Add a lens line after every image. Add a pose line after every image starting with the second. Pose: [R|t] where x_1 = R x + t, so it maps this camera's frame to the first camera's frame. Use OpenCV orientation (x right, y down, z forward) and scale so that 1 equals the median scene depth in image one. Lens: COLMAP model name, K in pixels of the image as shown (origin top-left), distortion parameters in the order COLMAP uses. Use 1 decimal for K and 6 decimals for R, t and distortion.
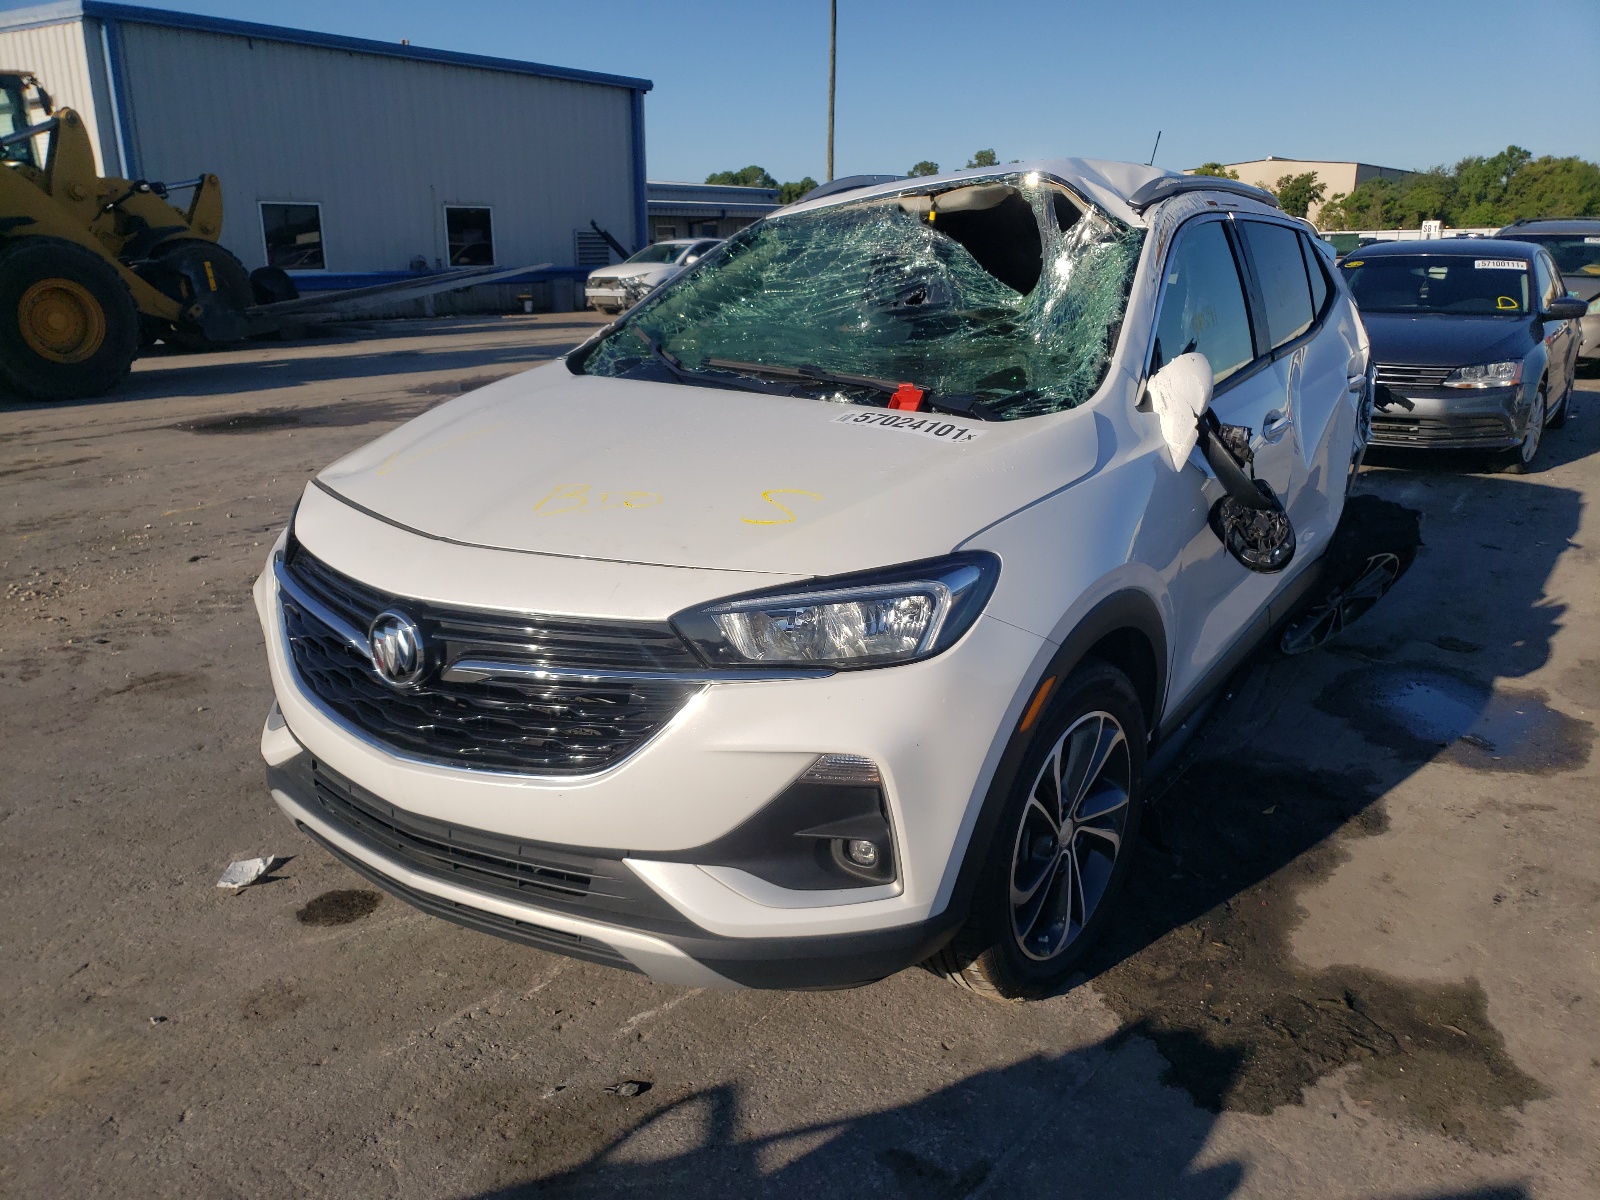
lens RADIAL K [[1285.8, 0, 799.2], [0, 1285.8, 541.8], [0, 0, 1]] dist [0.014911, -0.000852]
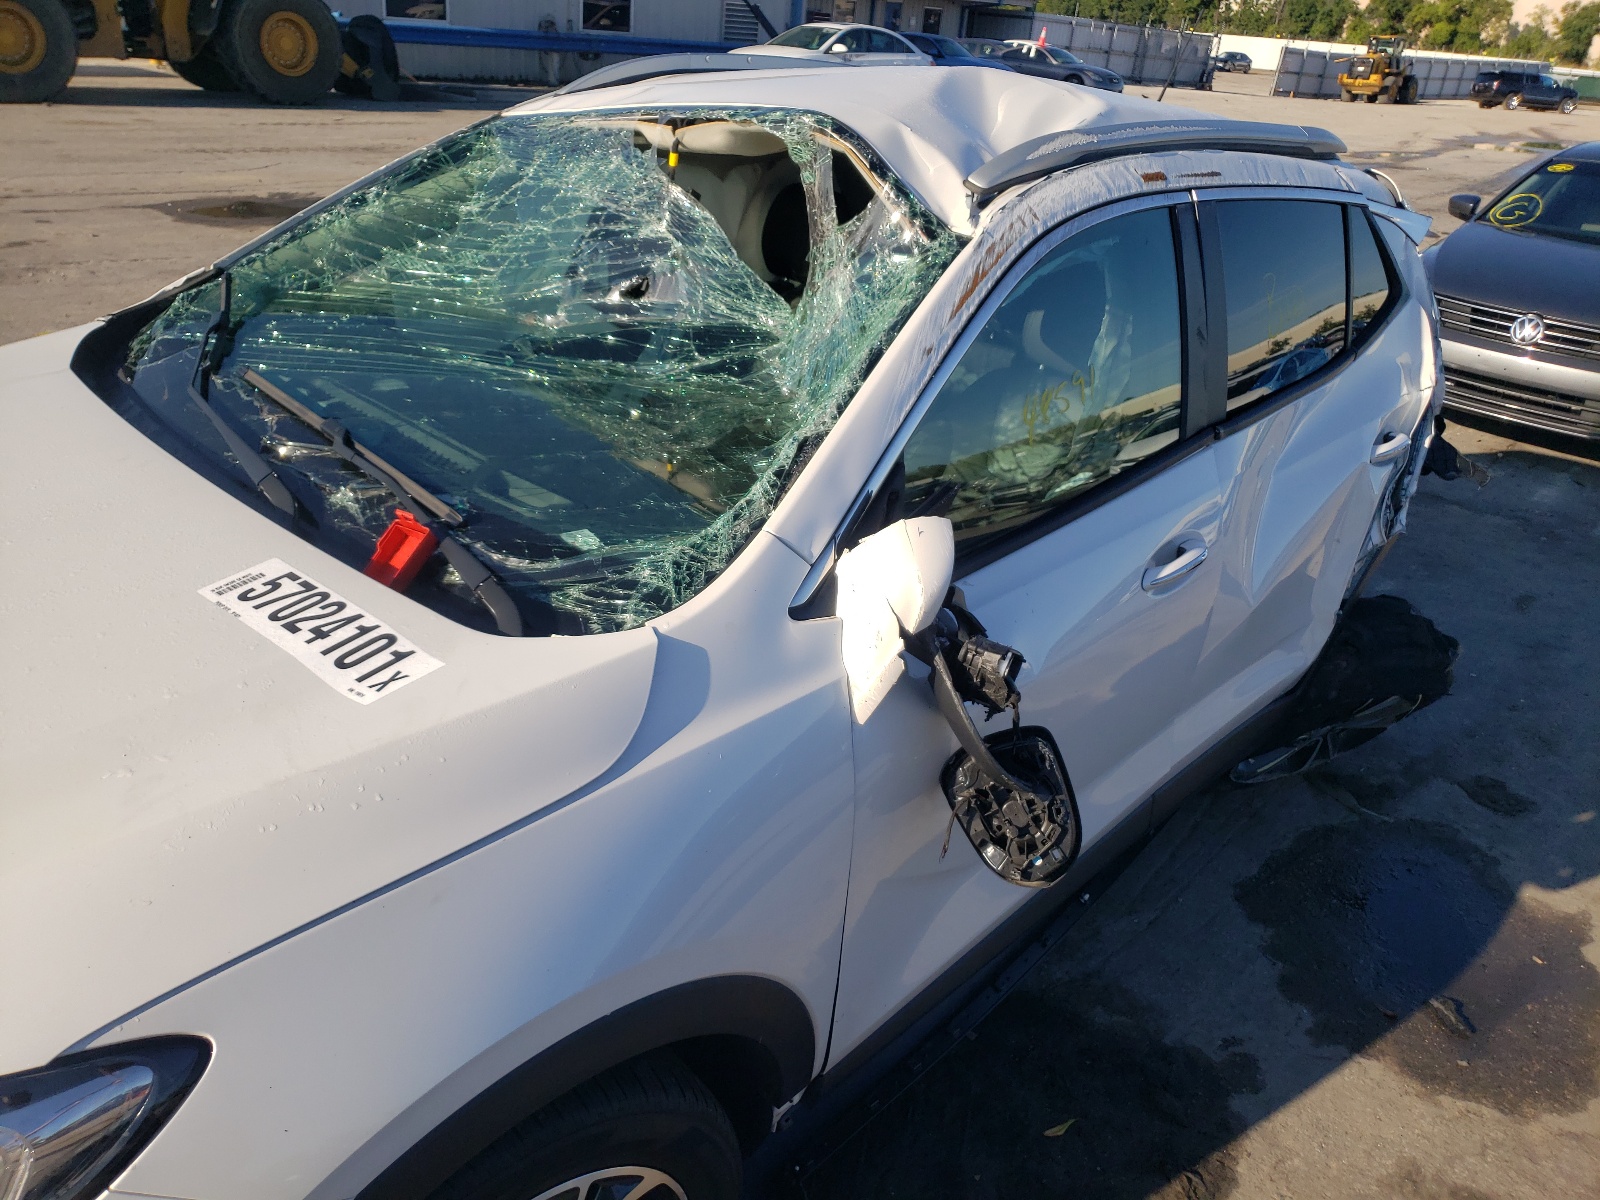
lens RADIAL K [[1285.8, 0, 799.2], [0, 1285.8, 541.8], [0, 0, 1]] dist [0.014911, -0.000852]
pose [[0.983411, 0.142296, -0.112495, 0.254899], [-0.122335, 0.978185, 0.167892, -0.180058], [0.133932, -0.151344, 0.979366, 0.359810]]
